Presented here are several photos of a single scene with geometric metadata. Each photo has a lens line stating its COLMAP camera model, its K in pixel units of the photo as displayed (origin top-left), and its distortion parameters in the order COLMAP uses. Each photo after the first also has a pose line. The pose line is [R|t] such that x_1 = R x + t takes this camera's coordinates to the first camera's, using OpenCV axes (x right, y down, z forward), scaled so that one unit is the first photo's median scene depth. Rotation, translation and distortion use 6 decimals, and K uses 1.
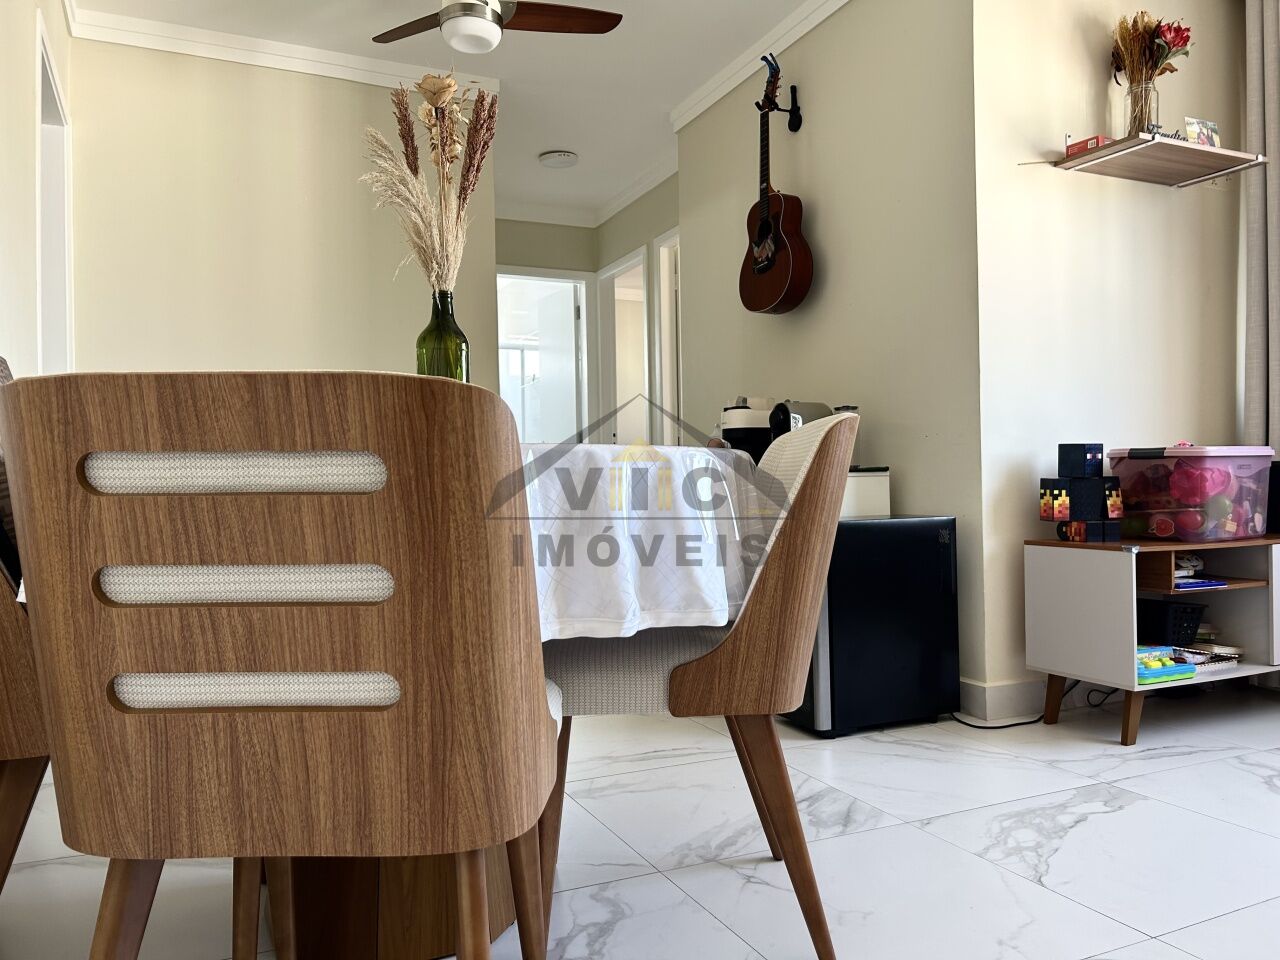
lens RADIAL K [[972.0, 0, 630.9], [0, 972.0, 476.6], [0, 0, 1]] dist [0.047843, -0.061624]
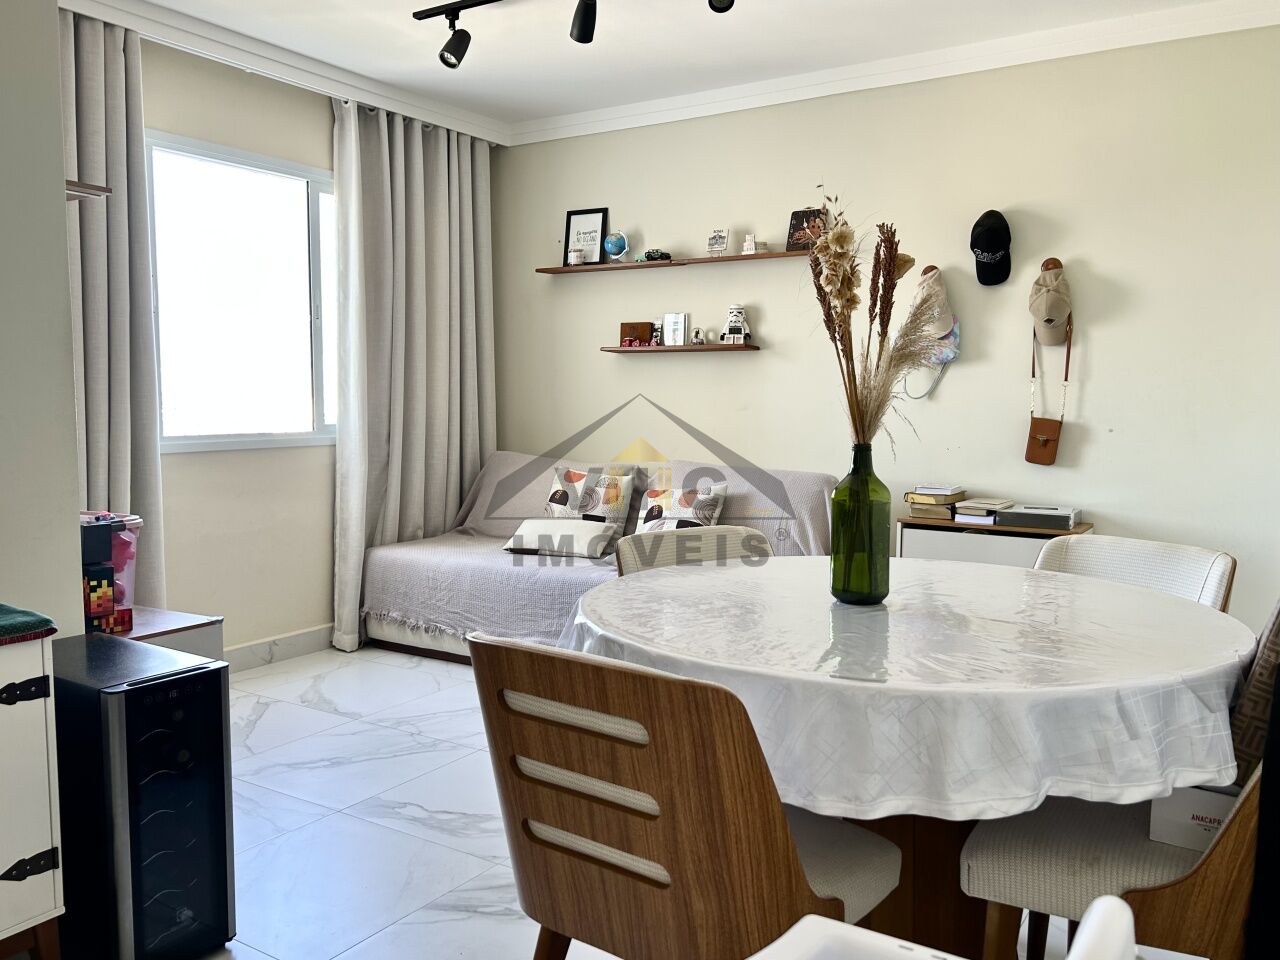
lens RADIAL K [[1040.8, 0, 657.7], [0, 1040.8, 482.5], [0, 0, 1]] dist [0.040849, -0.051749]
pose [[-0.572324, -0.059123, 0.817894, -0.642105], [-0.004449, 0.997607, 0.069000, -0.148784], [-0.820016, 0.035851, -0.571217, 1.198326]]
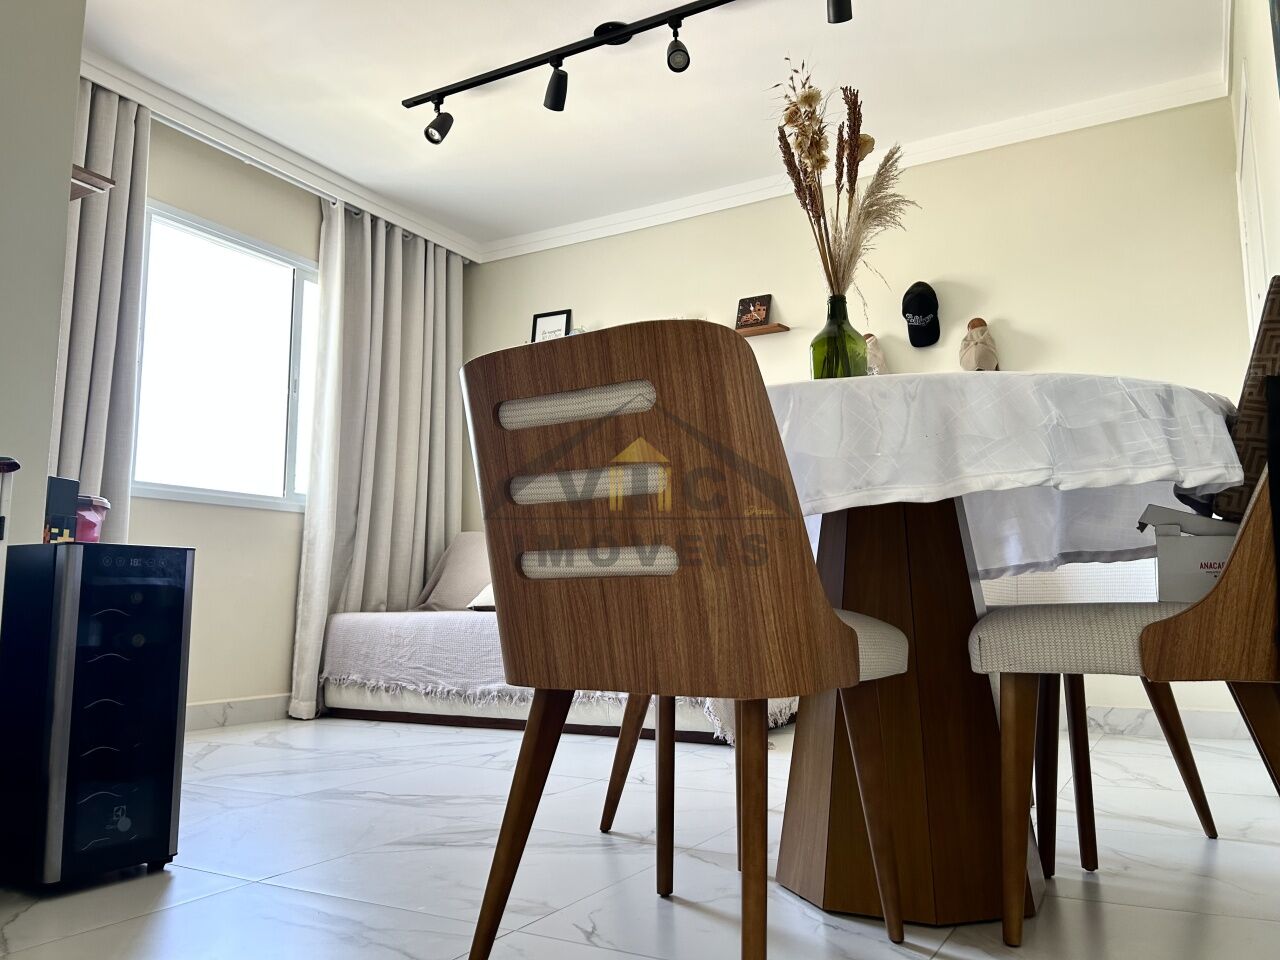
lens RADIAL K [[972.0, 0, 655.9], [0, 972.0, 478.1], [0, 0, 1]] dist [0.047843, -0.061624]
pose [[-0.615308, 0.123527, 0.778548, -0.584912], [0.007564, 0.988526, -0.150864, 0.109549], [-0.788250, -0.086939, -0.609182, 1.191595]]
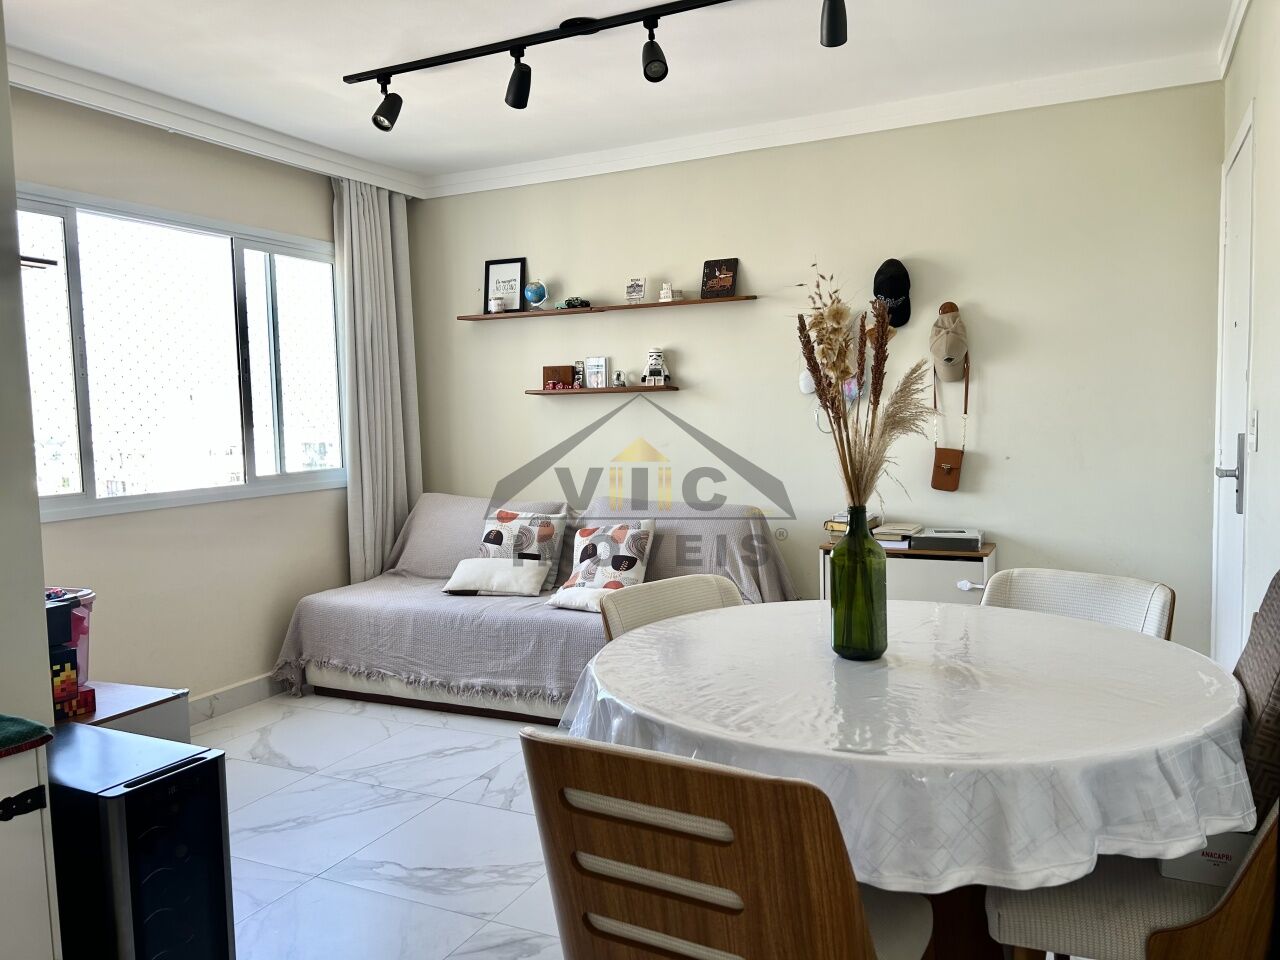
lens RADIAL K [[972.0, 0, 638.5], [0, 972.0, 480.4], [0, 0, 1]] dist [0.047843, -0.061624]
pose [[-0.658294, -0.023086, 0.752407, -0.558776], [0.029275, 0.997988, 0.056234, -0.189671], [-0.752191, 0.059045, -0.656294, 1.252096]]
